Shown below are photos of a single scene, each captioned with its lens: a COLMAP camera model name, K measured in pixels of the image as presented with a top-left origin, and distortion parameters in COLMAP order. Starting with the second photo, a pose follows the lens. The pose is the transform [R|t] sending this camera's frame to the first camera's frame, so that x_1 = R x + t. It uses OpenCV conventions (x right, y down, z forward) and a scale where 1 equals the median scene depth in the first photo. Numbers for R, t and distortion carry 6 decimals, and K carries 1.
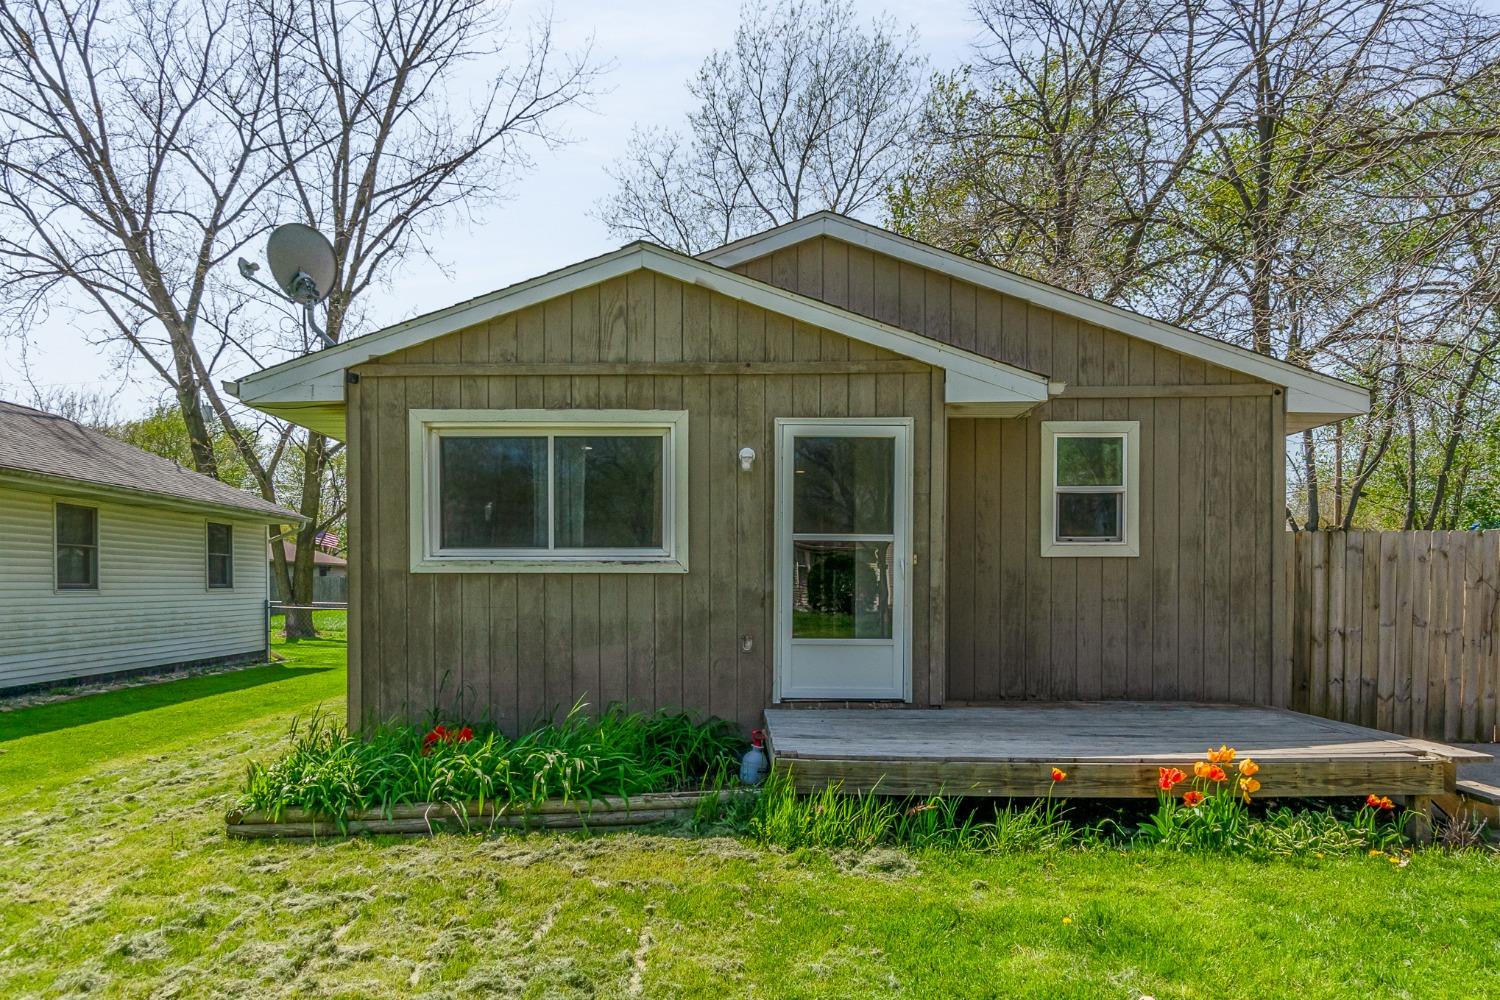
lens RADIAL K [[978.6, 0, 738.9], [0, 978.6, 604.4], [0, 0, 1]] dist [-0.007815, 0.002726]
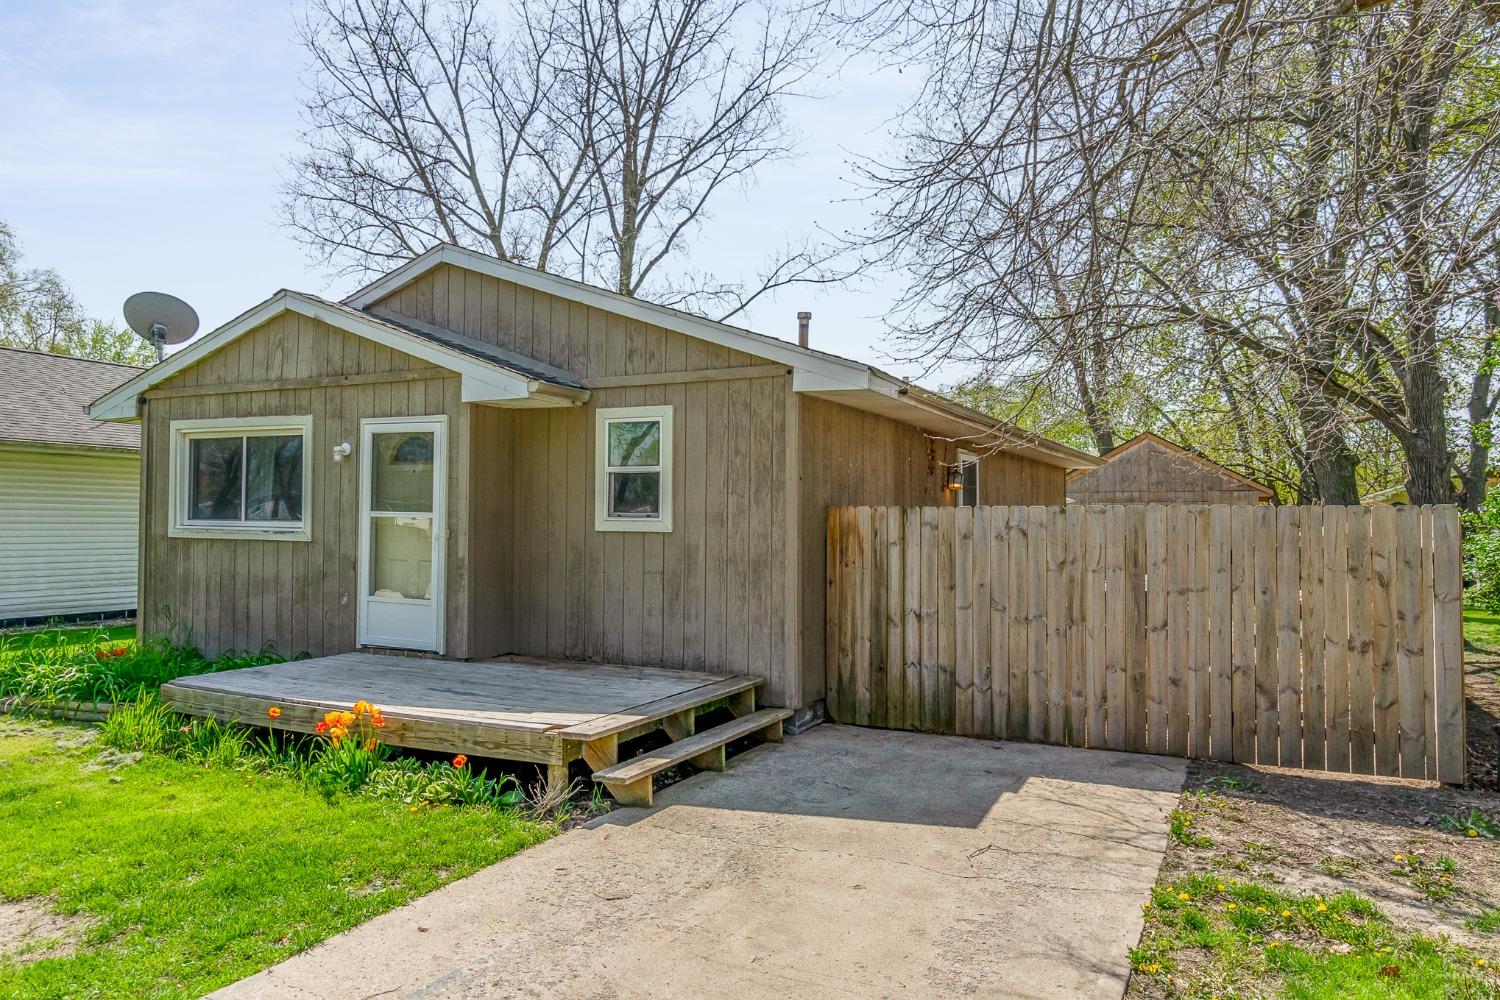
lens RADIAL K [[1031.2, 0, 750.3], [0, 1031.2, 495.7], [0, 0, 1]] dist [-0.009364, -0.000893]
pose [[0.904631, 0.000726, -0.426195, 1.032958], [-0.020086, 0.998960, -0.040933, -0.047529], [0.425722, 0.045590, 0.903705, 0.024378]]
